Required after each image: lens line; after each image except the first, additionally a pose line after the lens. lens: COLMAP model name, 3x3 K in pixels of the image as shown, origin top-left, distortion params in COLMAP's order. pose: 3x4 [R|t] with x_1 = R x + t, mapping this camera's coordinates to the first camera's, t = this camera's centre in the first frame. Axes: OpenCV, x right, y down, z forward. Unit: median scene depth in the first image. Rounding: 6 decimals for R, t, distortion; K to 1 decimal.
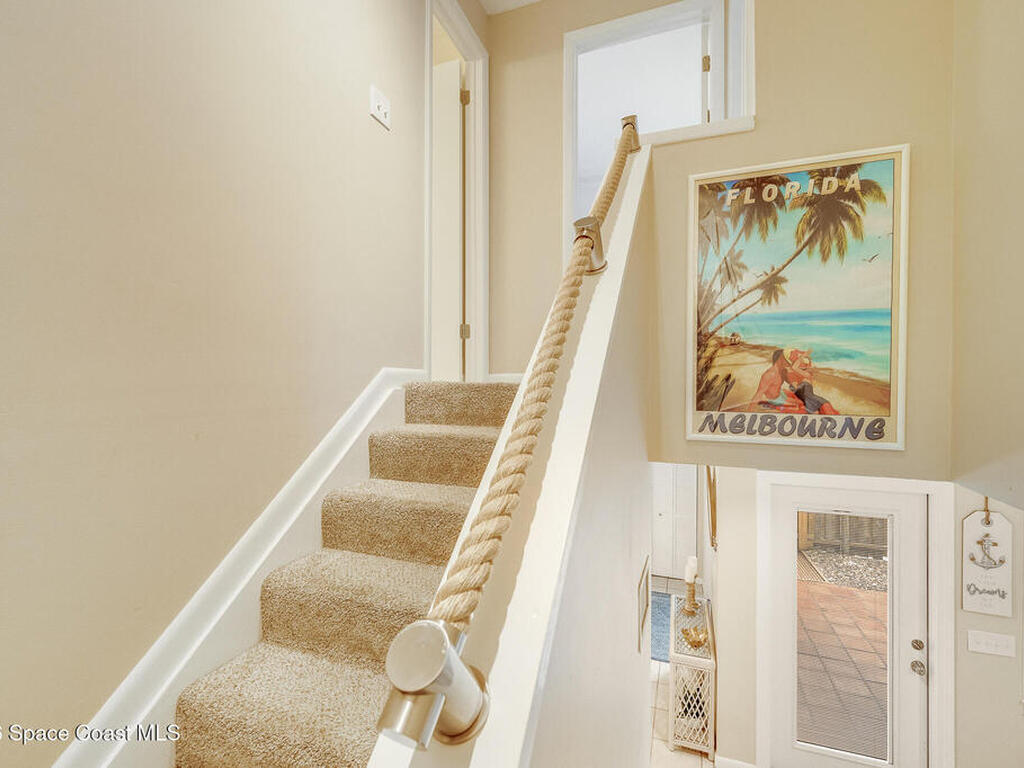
lens RADIAL K [[447.6, 0, 511.2], [0, 447.6, 387.6], [0, 0, 1]] dist [-0.002228, -0.000157]
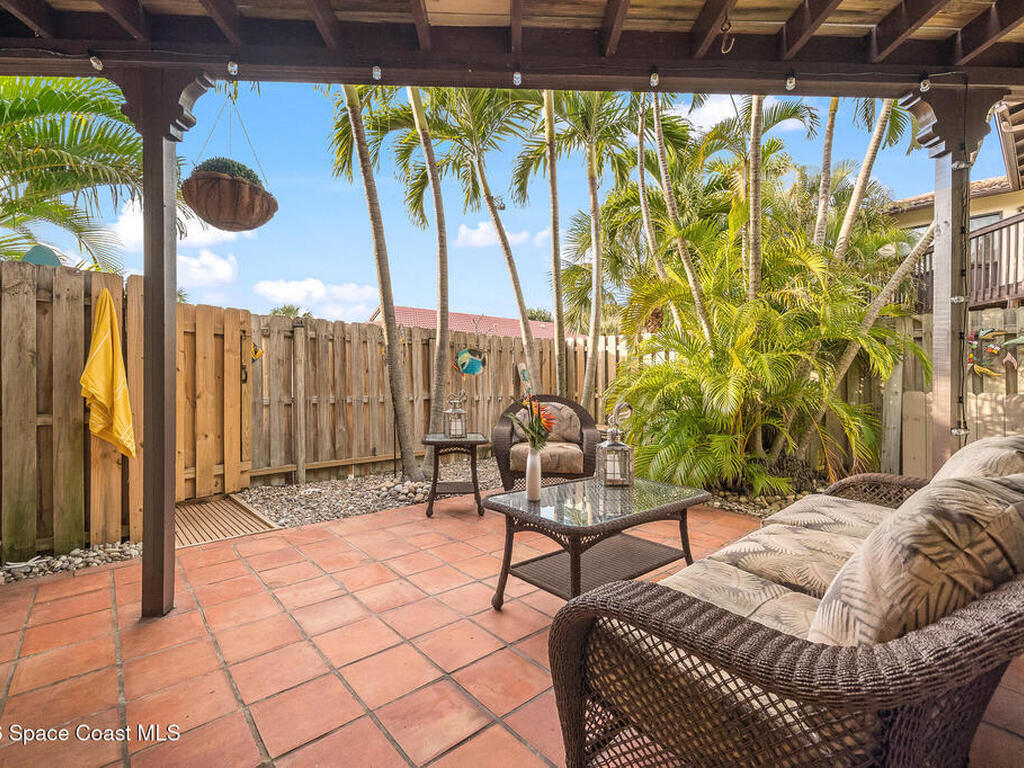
lens RADIAL K [[447.6, 0, 510.6], [0, 447.6, 383.1], [0, 0, 1]] dist [-0.002228, -0.000157]
pose [[0.437837, -0.007941, 0.899019, 0.355491], [0.001390, 0.999966, 0.008155, 0.255692], [-0.899053, -0.002321, 0.437833, 0.519940]]
